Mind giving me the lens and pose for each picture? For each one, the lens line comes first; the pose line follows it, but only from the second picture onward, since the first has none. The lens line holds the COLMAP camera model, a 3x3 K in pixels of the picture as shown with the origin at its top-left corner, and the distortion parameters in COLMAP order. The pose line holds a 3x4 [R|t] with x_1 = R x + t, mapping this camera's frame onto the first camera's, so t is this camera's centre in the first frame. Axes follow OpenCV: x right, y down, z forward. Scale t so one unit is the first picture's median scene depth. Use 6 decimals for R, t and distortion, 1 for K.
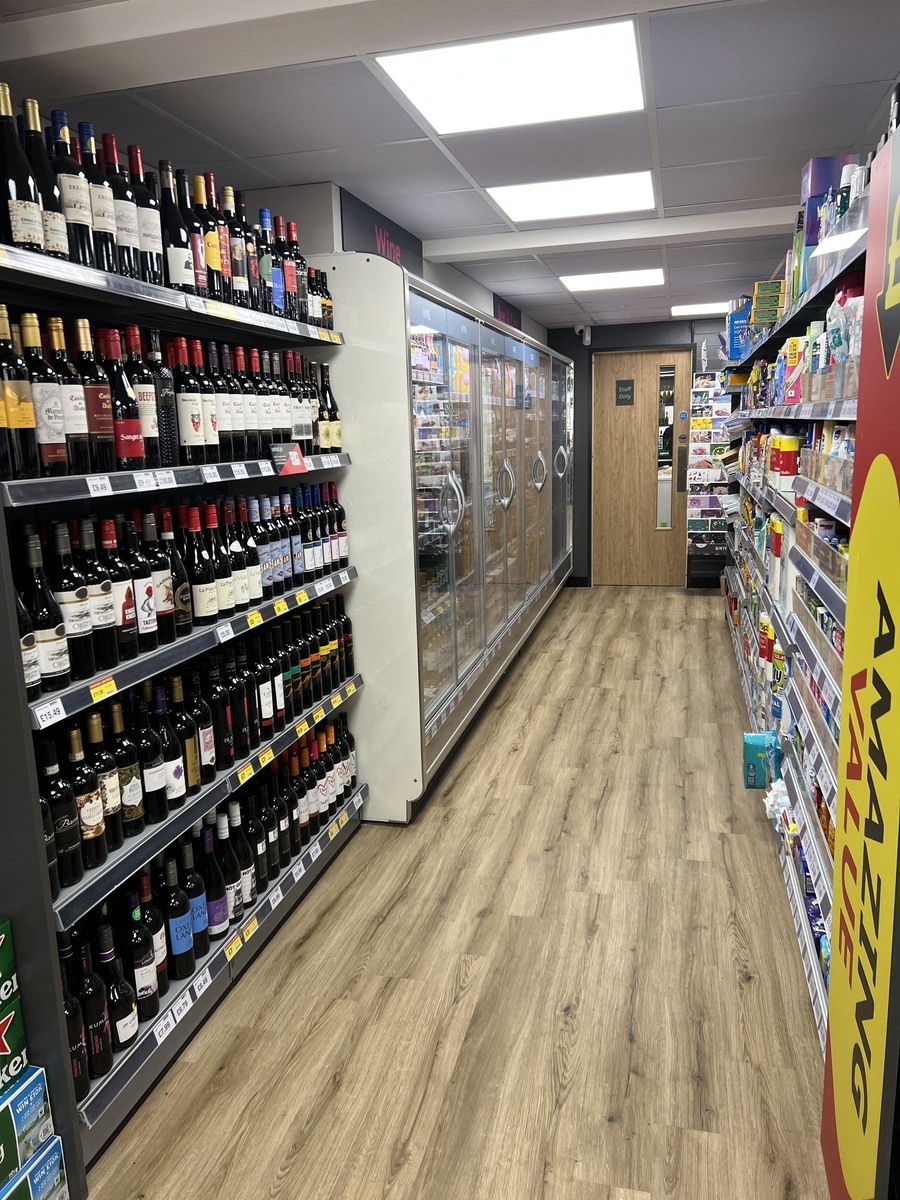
lens RADIAL K [[908.5, 0, 450.7], [0, 908.5, 608.6], [0, 0, 1]] dist [0.068054, -0.076818]
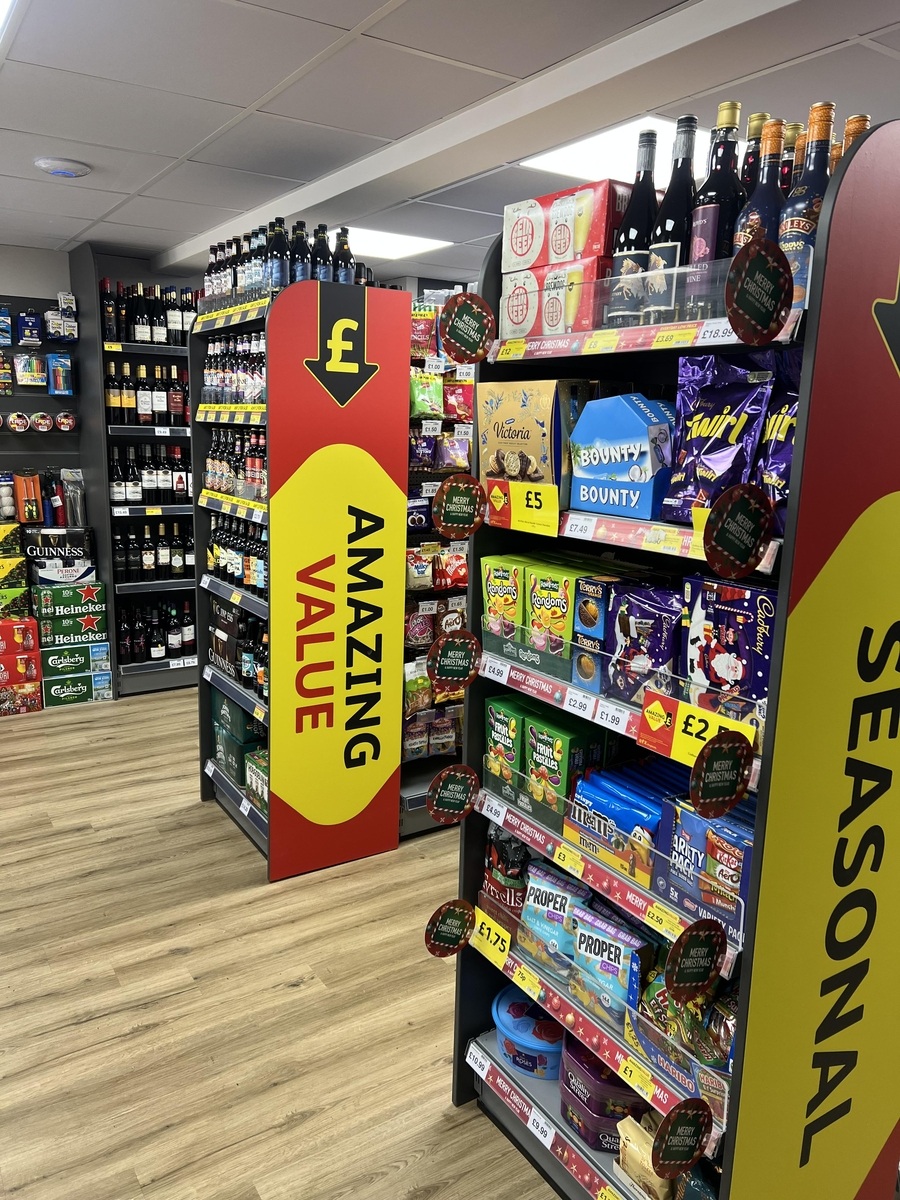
lens RADIAL K [[908.5, 0, 444.4], [0, 908.5, 598.0], [0, 0, 1]] dist [0.068054, -0.076818]
pose [[0.723474, 0.193509, -0.662677, 1.968676], [-0.187877, 0.978869, 0.080727, -0.033431], [0.664295, 0.066098, 0.744542, -0.346583]]
